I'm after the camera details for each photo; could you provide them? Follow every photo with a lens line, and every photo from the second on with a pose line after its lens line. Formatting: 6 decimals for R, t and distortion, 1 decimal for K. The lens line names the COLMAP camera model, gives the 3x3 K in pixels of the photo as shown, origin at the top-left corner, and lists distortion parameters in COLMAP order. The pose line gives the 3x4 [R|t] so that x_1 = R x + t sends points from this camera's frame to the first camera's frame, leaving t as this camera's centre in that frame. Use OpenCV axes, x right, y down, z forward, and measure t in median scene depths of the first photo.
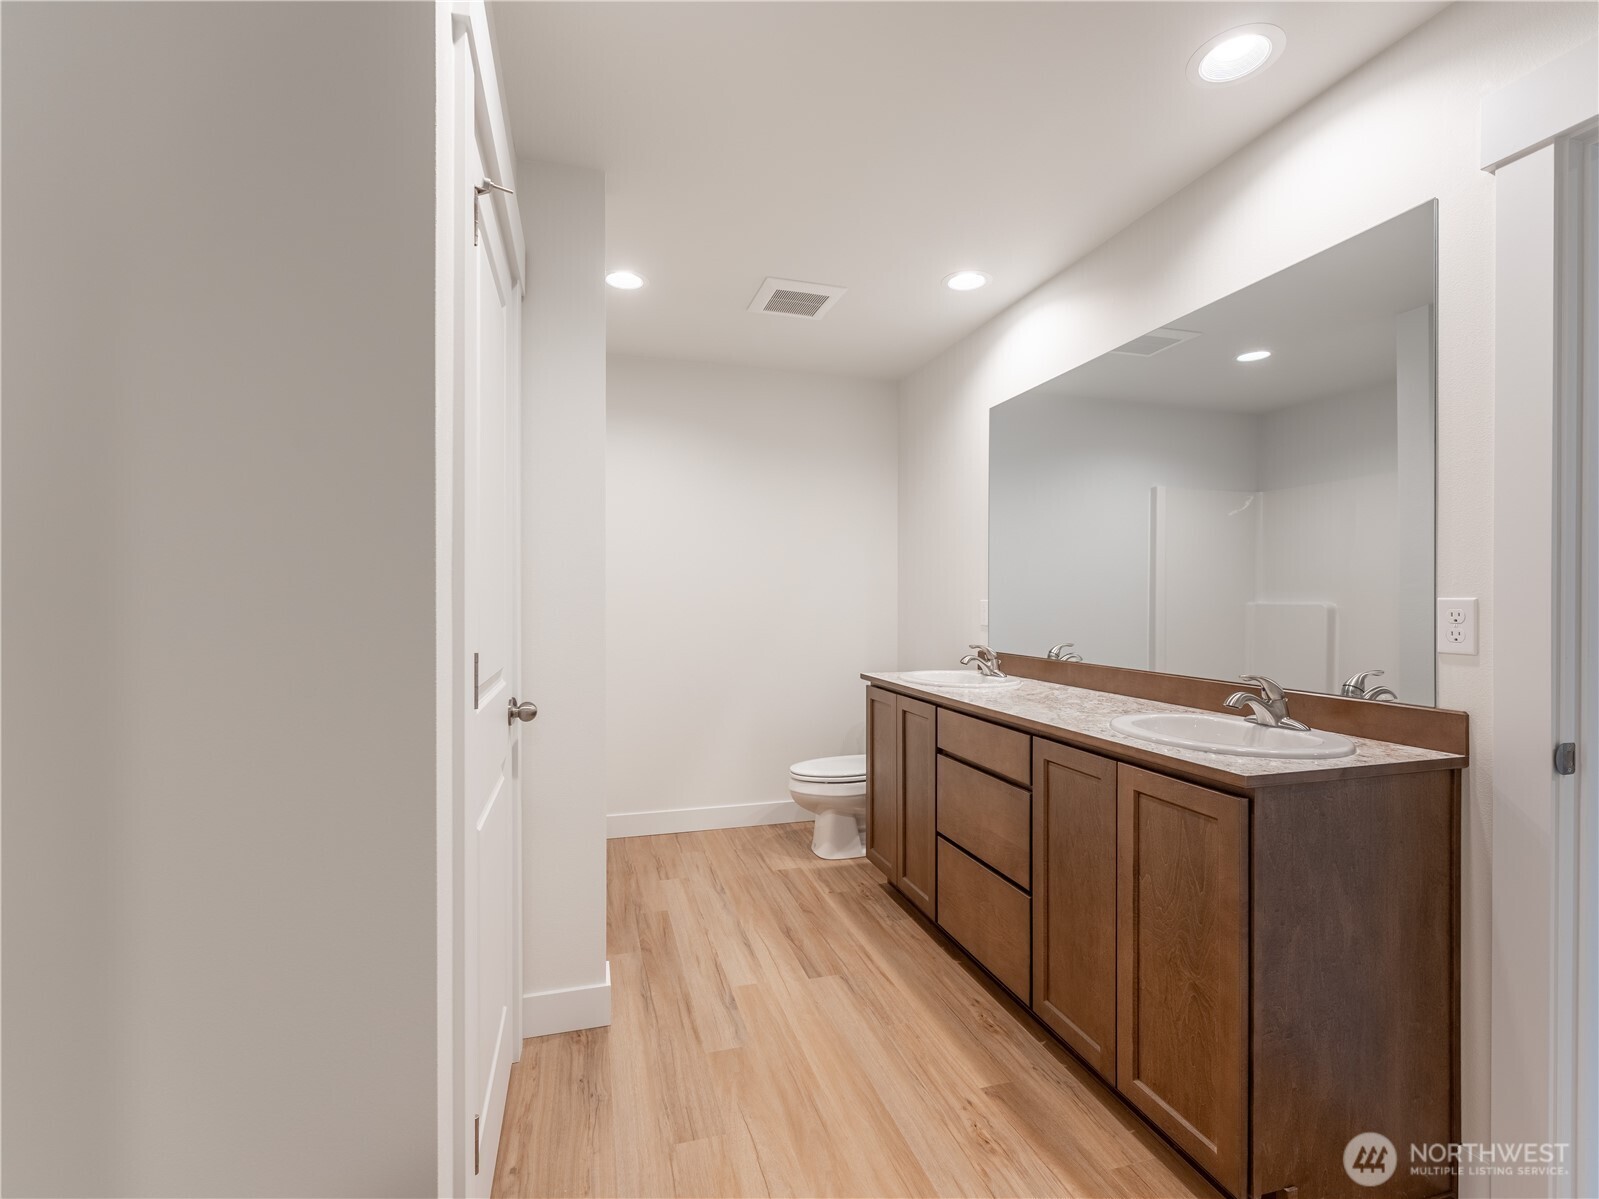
lens RADIAL K [[733.9, 0, 826.4], [0, 733.9, 606.7], [0, 0, 1]] dist [-0.001085, -0.000157]
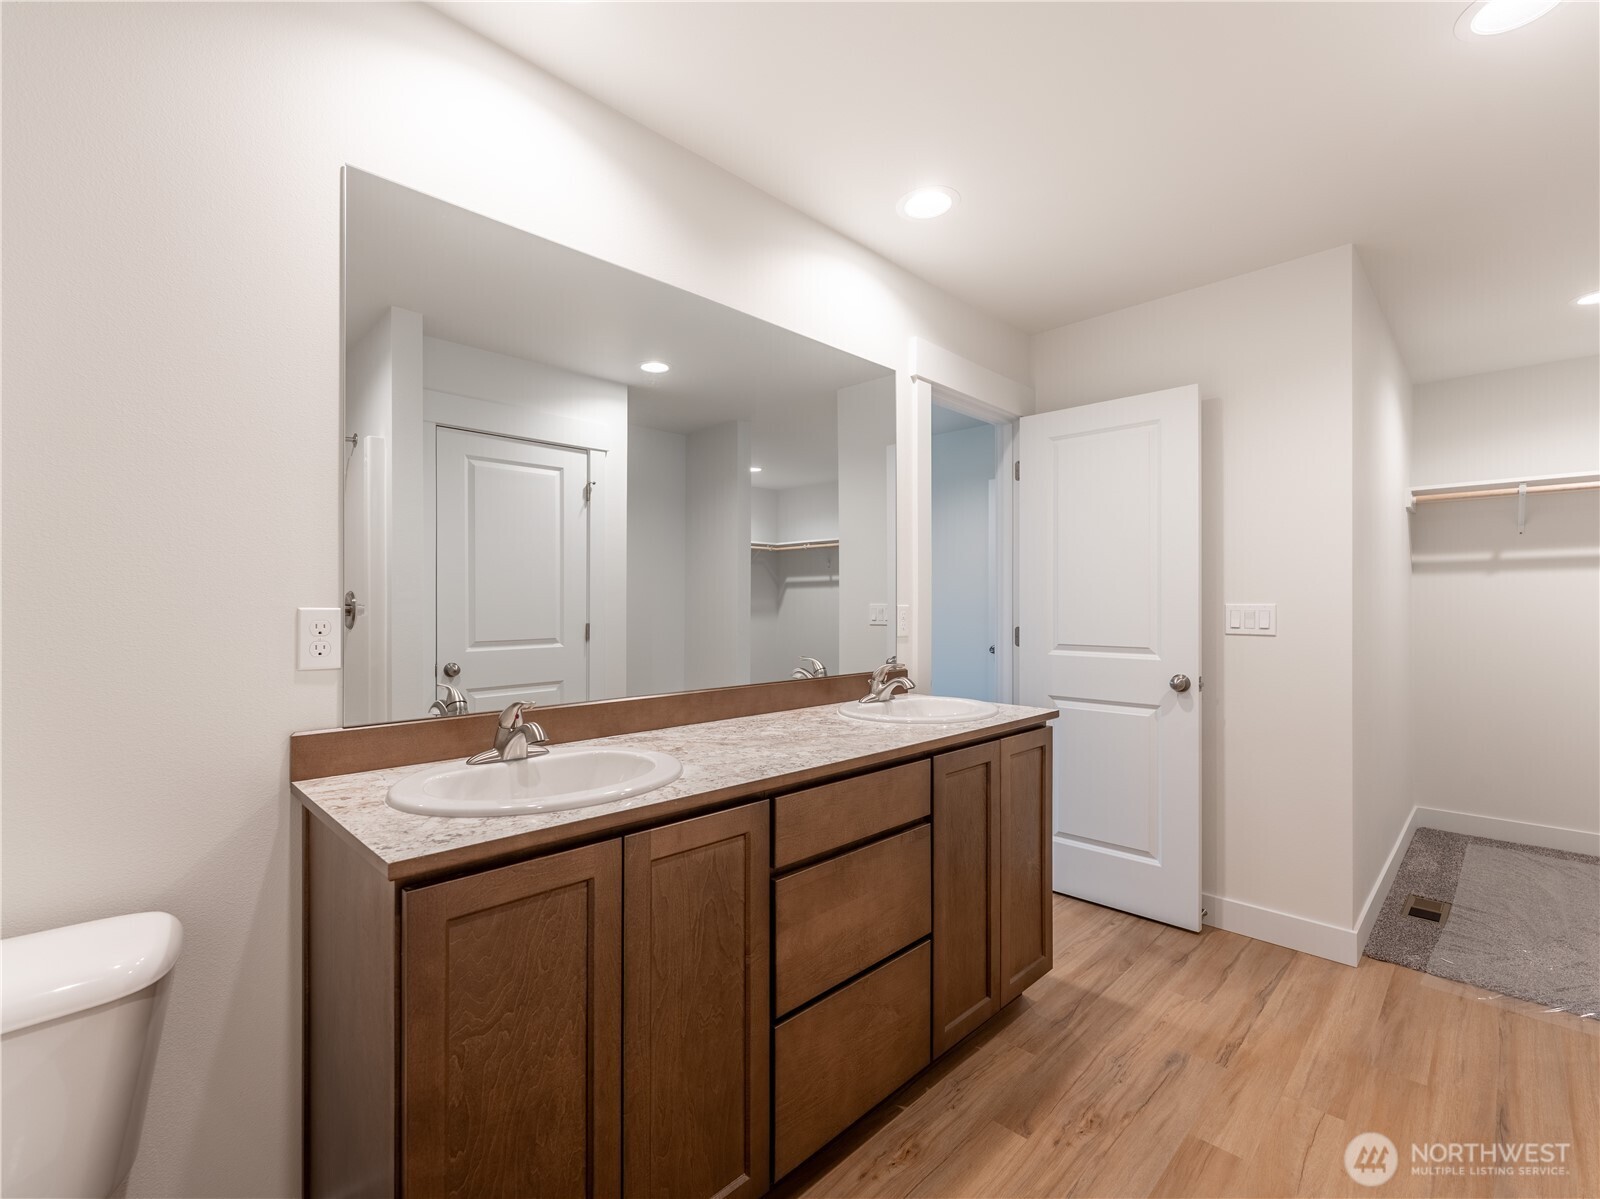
lens RADIAL K [[732.1, 0, 744.1], [0, 732.1, 599.7], [0, 0, 1]] dist [-0.002356, -0.000002]
pose [[-0.422113, 0.009116, 0.906497, -0.499054], [0.016911, 0.999855, -0.002181, -0.024456], [-0.906385, 0.014409, -0.422206, 1.776566]]
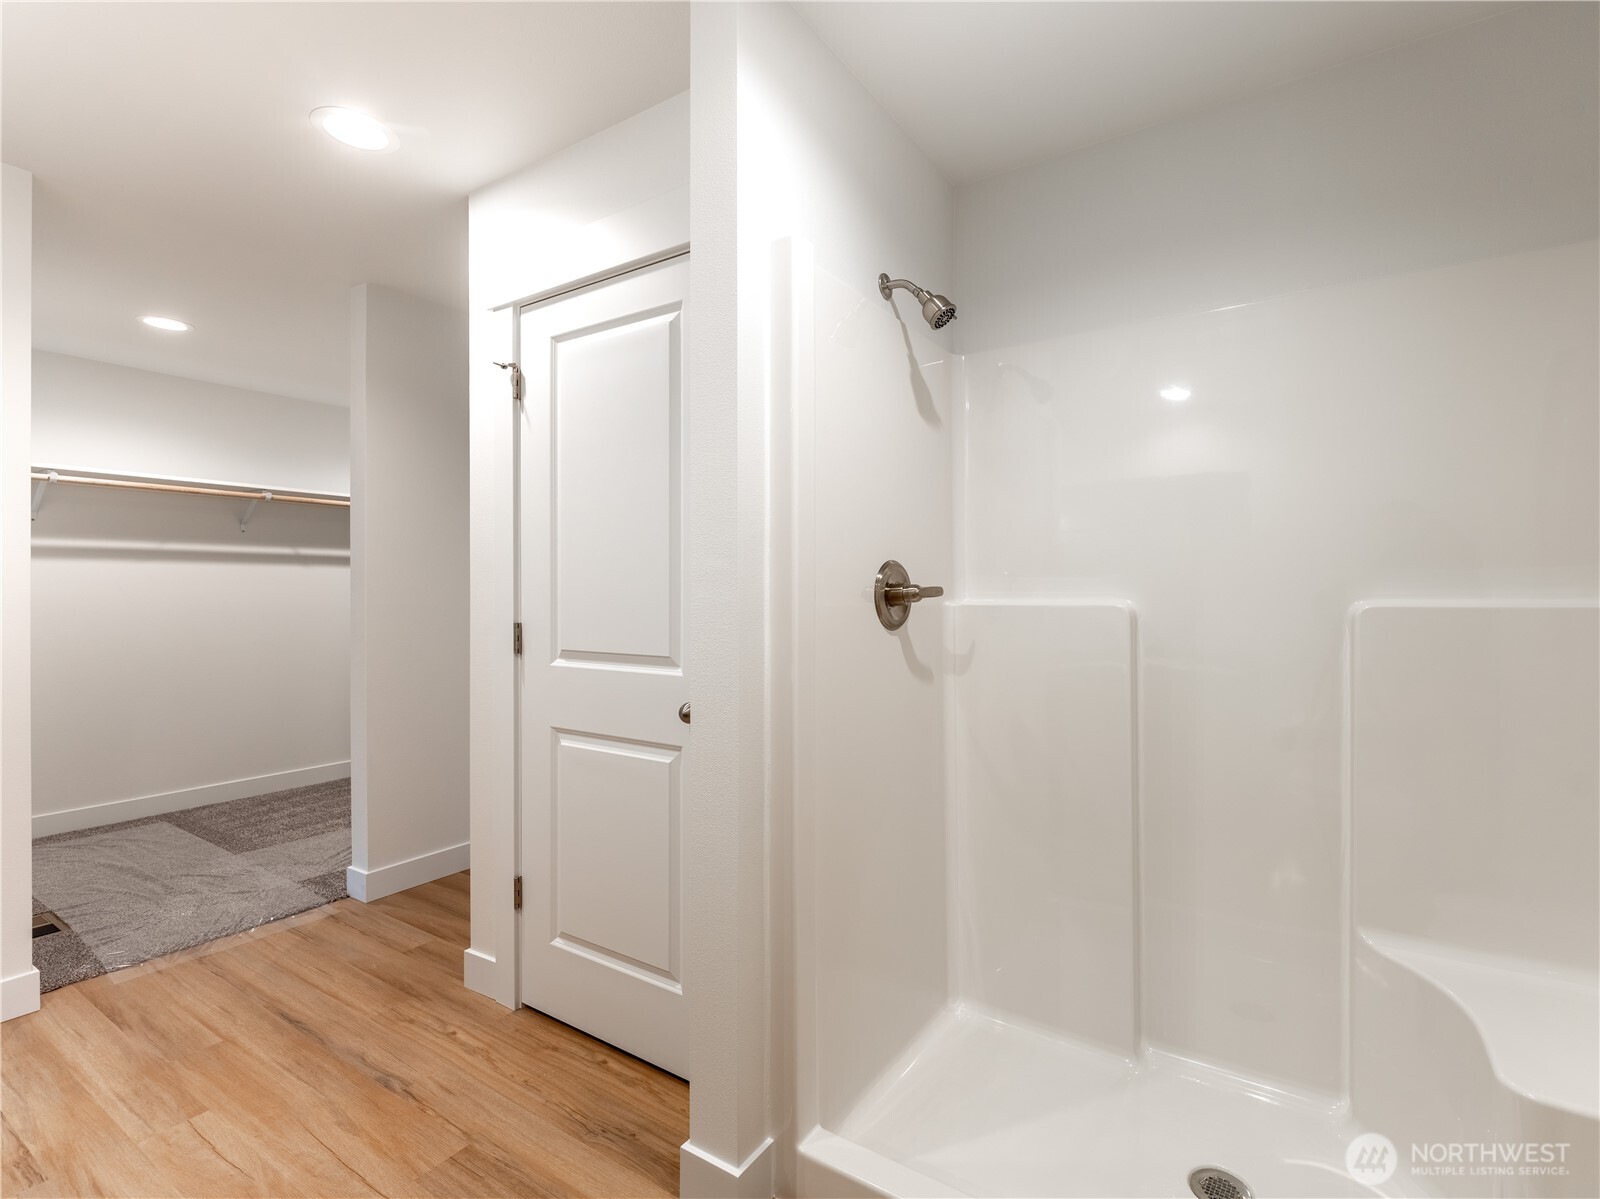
lens RADIAL K [[729.3, 0, 874.5], [0, 729.3, 598.8], [0, 0, 1]] dist [0.003500, 0.000816]
pose [[-0.752578, 0.008673, -0.658446, 0.024605], [-0.008295, 0.999709, 0.022648, -0.027569], [0.658451, 0.022506, -0.752287, 1.951849]]
